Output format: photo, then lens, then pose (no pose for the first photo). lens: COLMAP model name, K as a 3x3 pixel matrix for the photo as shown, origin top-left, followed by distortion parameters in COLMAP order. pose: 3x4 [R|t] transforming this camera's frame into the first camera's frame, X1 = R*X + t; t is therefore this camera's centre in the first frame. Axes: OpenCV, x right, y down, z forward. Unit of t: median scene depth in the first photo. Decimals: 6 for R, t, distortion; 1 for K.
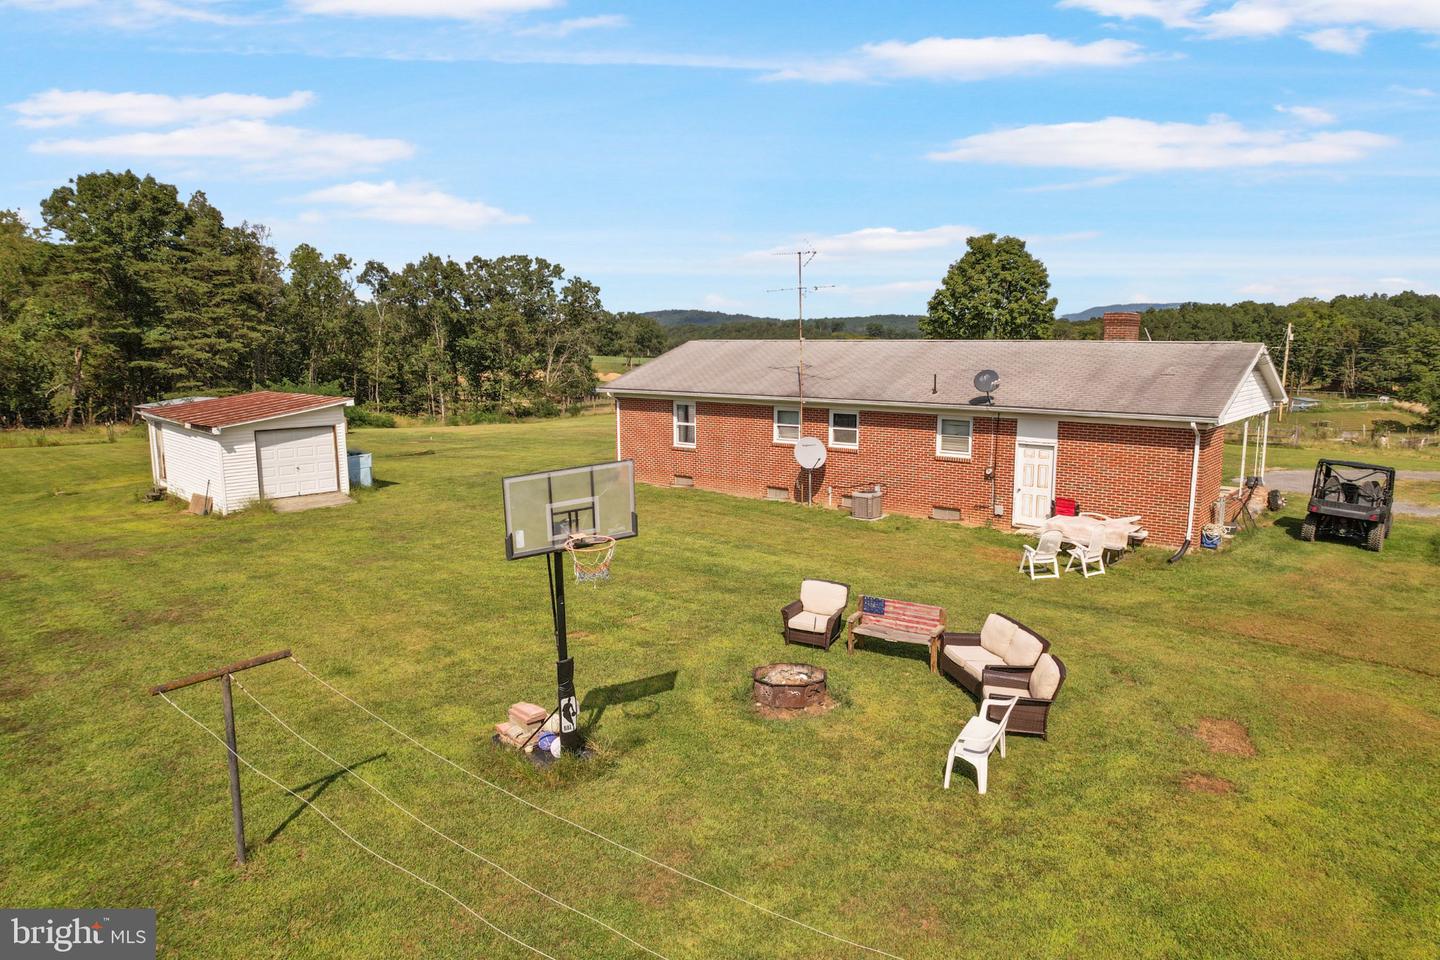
lens RADIAL K [[968.5, 0, 725.4], [0, 968.5, 486.4], [0, 0, 1]] dist [-0.029302, 0.001889]
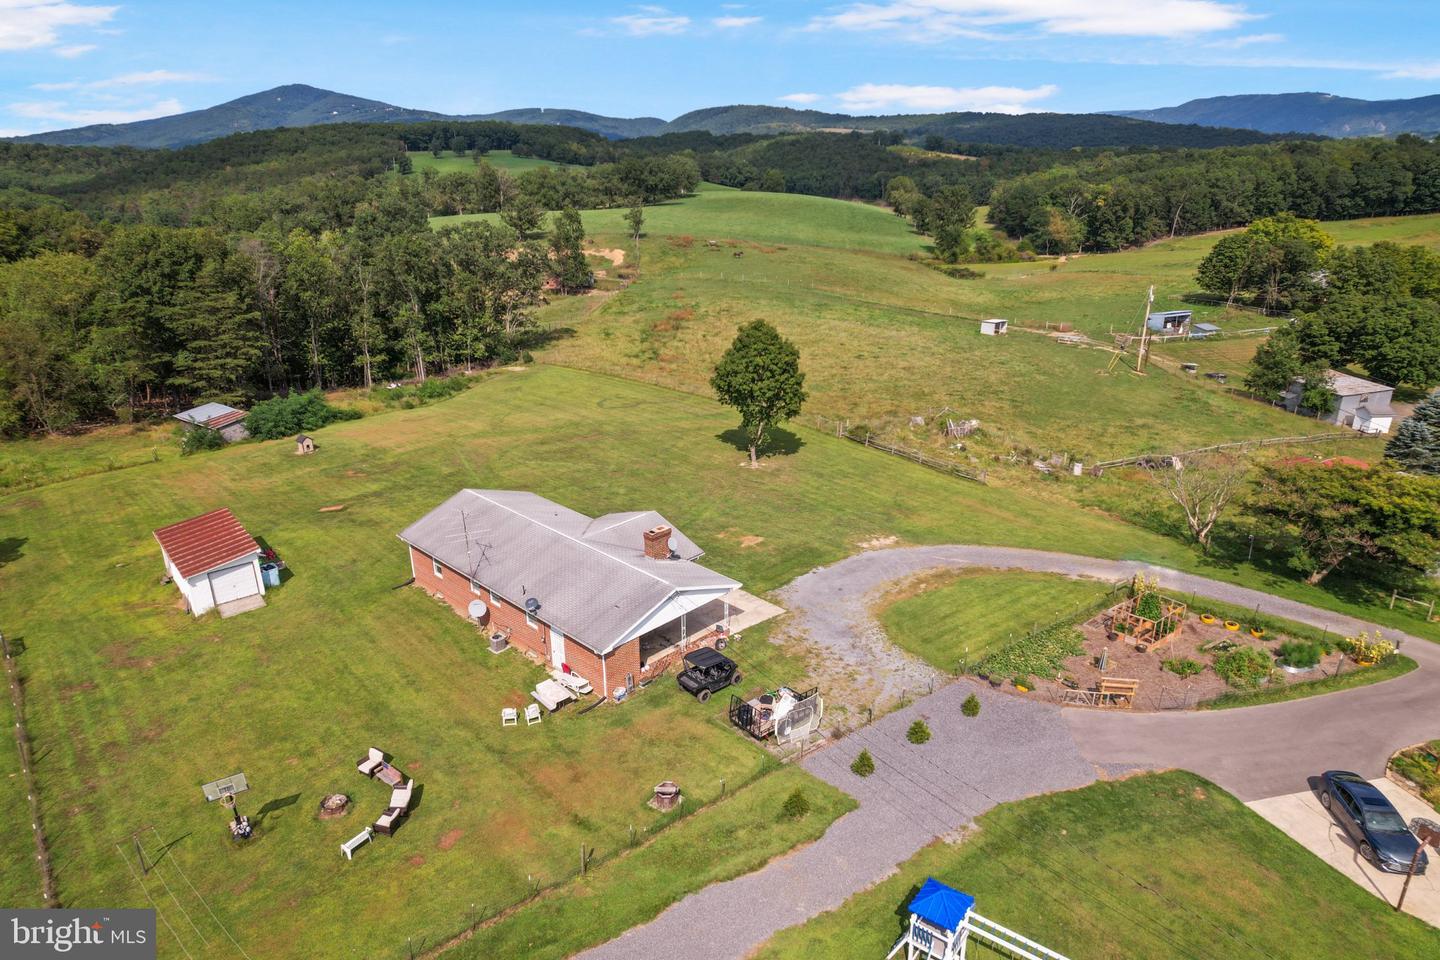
lens RADIAL K [[968.5, 0, 715.2], [0, 968.5, 484.6], [0, 0, 1]] dist [-0.029302, 0.001889]
pose [[0.996374, 0.026429, -0.080876, 0.289482], [-0.009424, 0.978966, 0.203804, -0.274837], [0.084561, -0.202302, 0.975665, -0.320945]]
